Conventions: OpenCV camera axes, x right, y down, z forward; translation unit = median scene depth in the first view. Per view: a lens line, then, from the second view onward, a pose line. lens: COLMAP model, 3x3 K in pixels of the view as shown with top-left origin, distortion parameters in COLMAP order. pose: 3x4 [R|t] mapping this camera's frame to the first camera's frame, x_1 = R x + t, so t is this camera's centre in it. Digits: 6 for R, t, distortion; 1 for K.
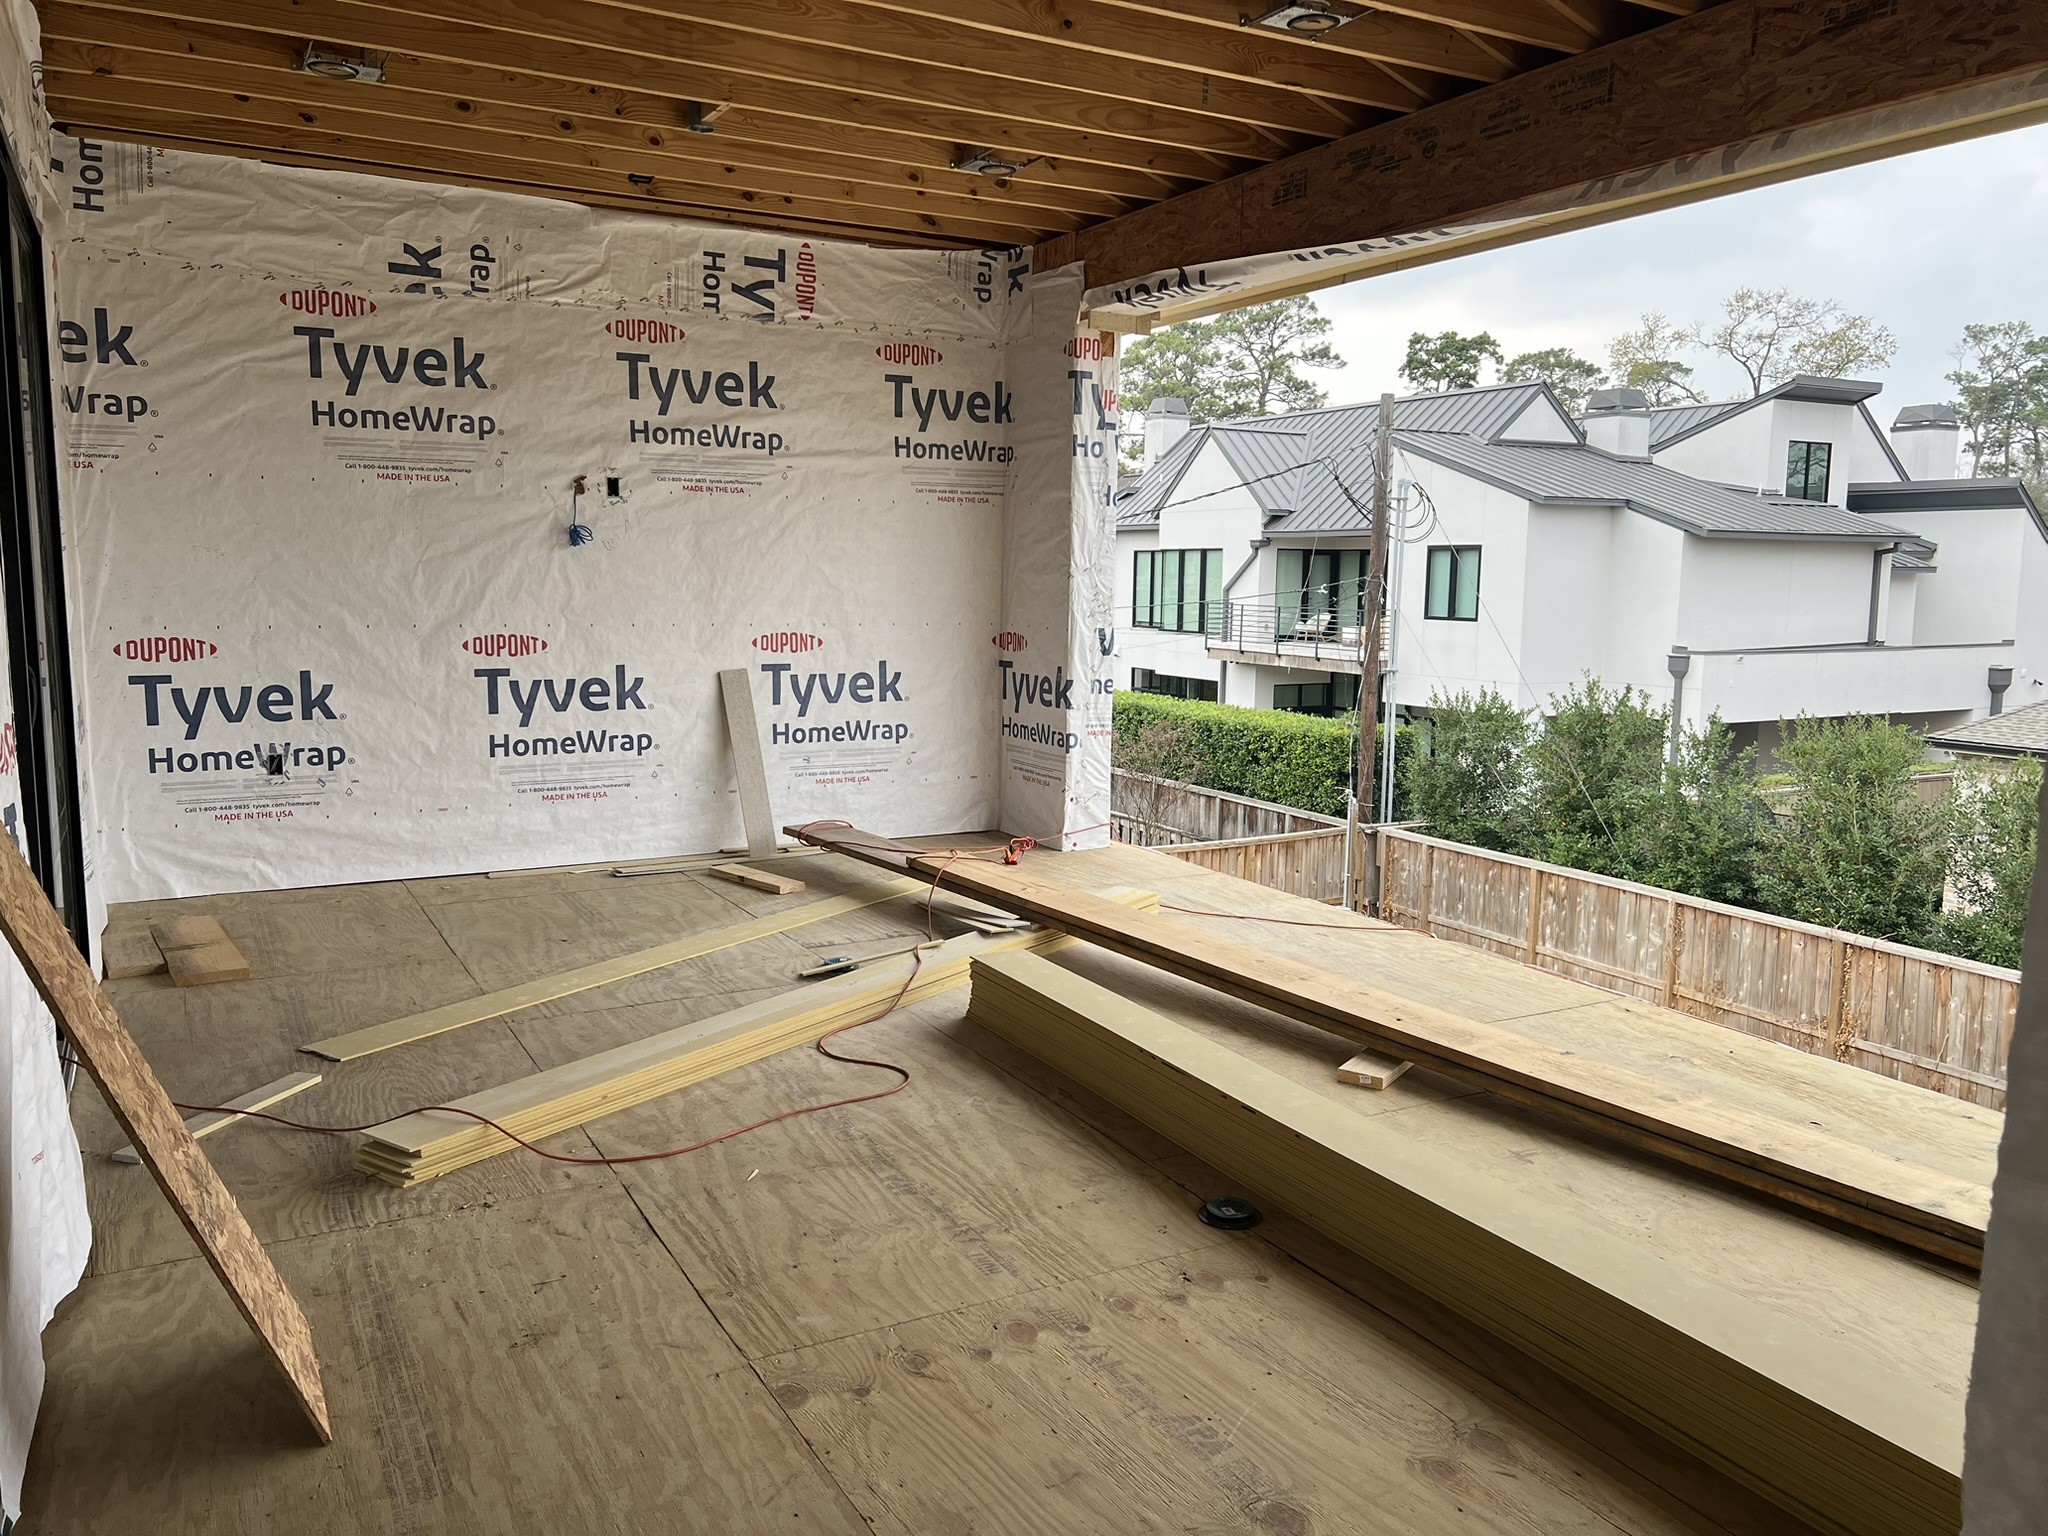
lens RADIAL K [[1552.0, 0, 1019.7], [0, 1552.0, 758.2], [0, 0, 1]] dist [0.012680, -0.017992]
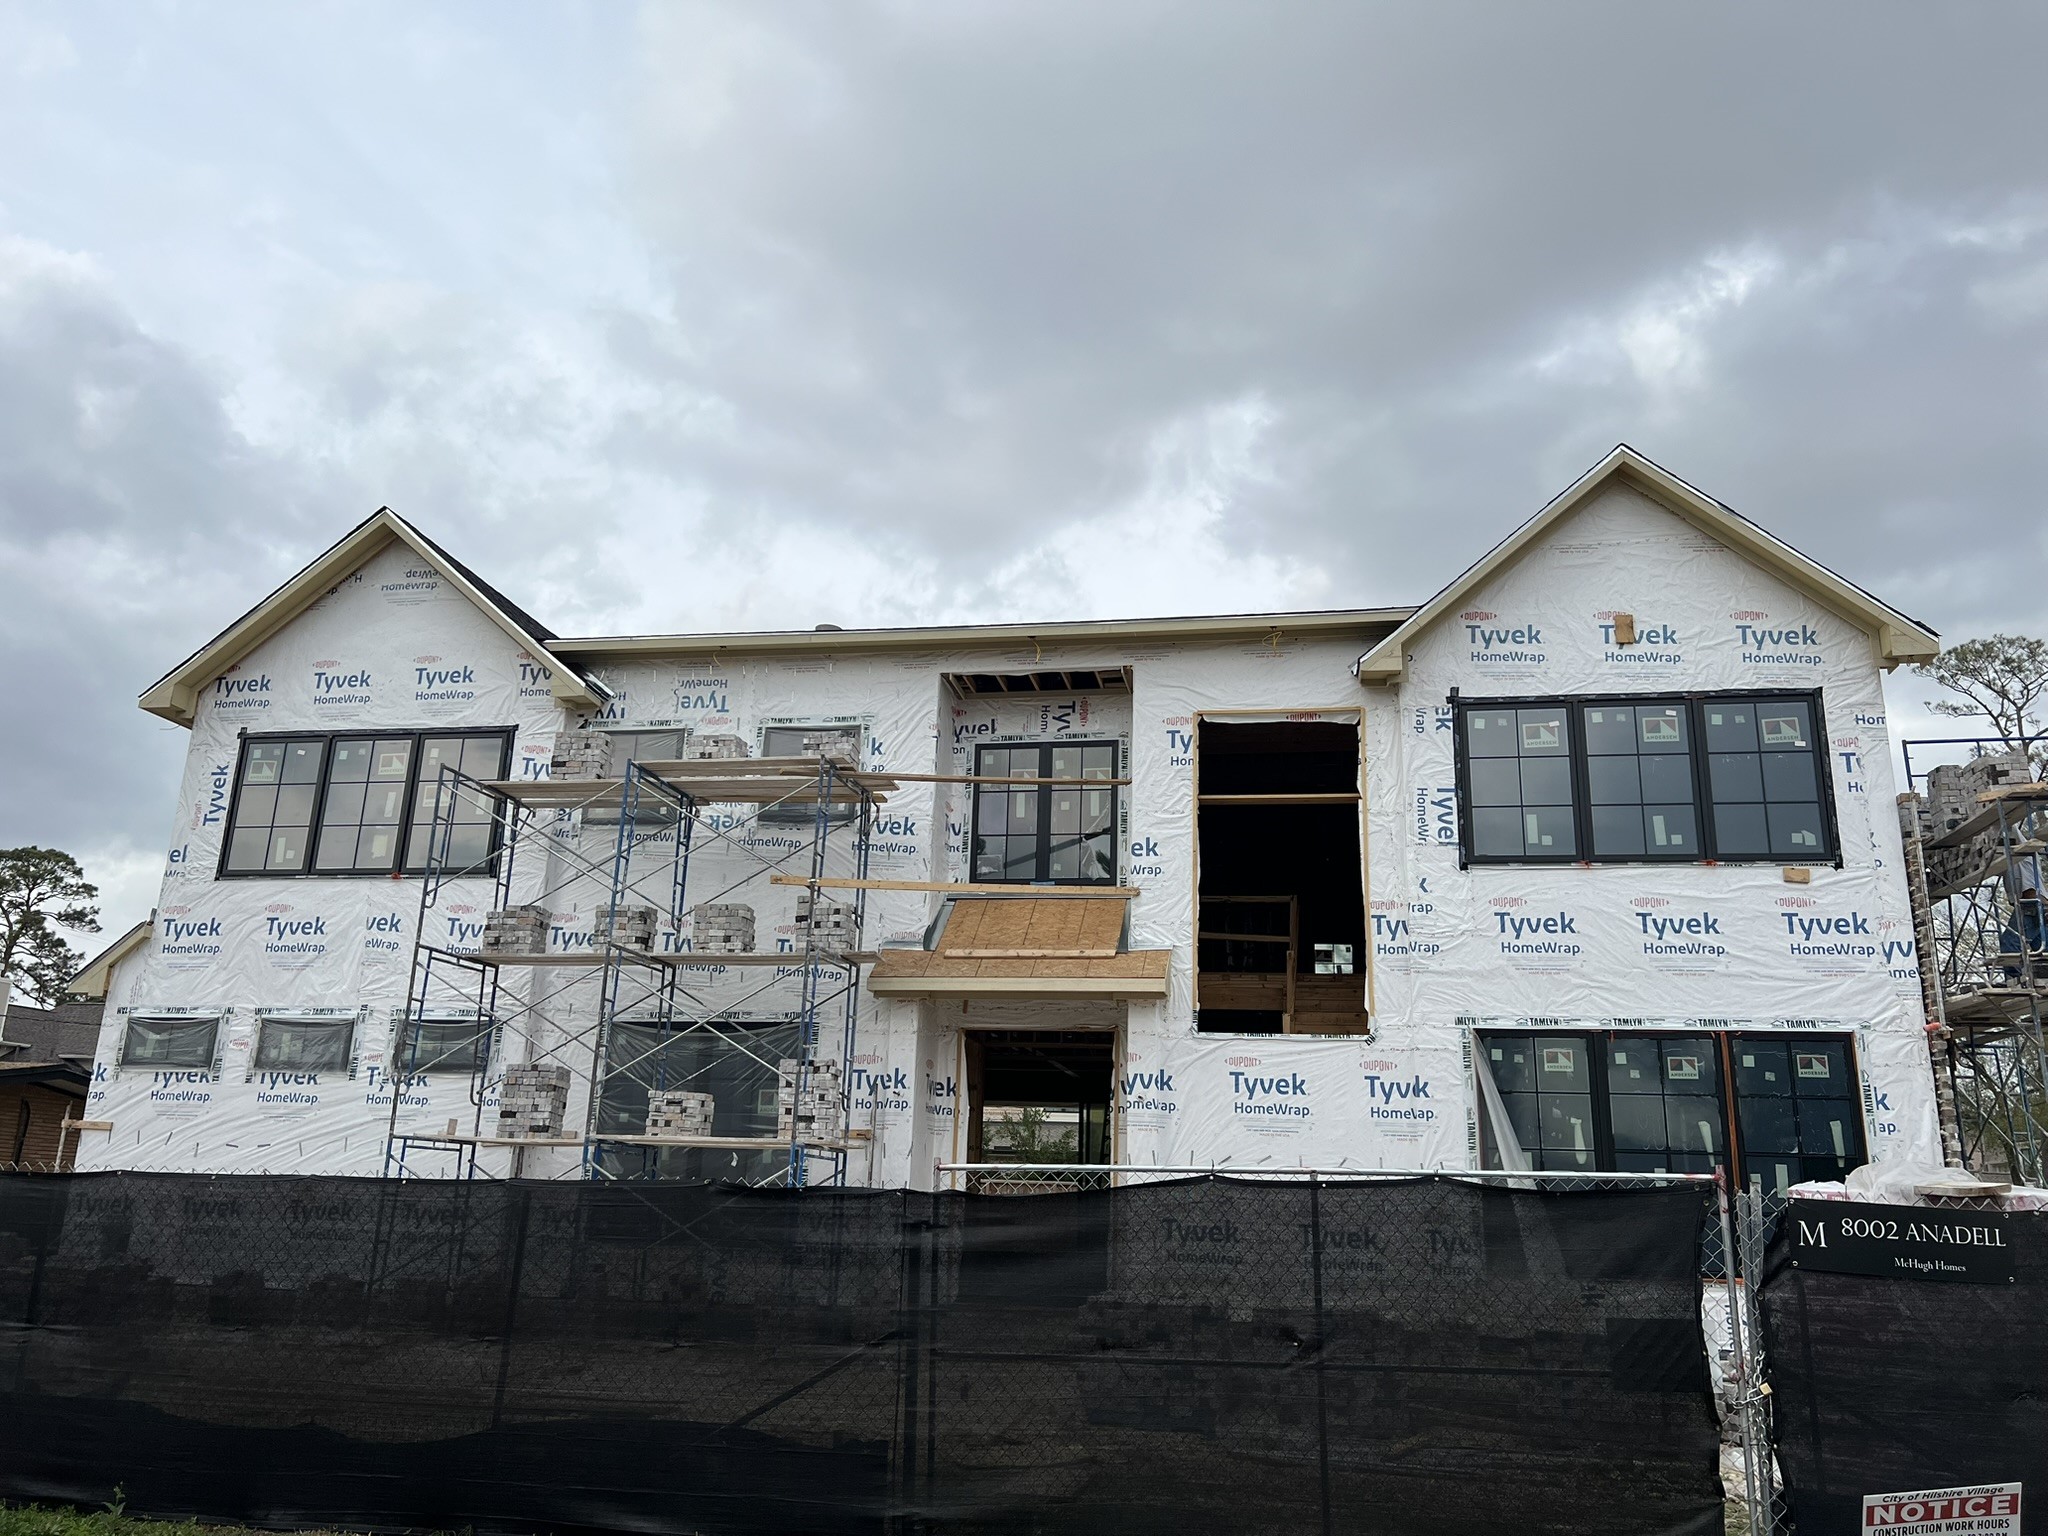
lens RADIAL K [[1552.0, 0, 1024.7], [0, 1552.0, 771.7], [0, 0, 1]] dist [0.012680, -0.017992]
pose [[0.628317, 0.231697, 0.742654, -0.682291], [0.065515, 0.935469, -0.347282, 0.180165], [-0.775194, 0.266858, 0.572591, -0.402902]]
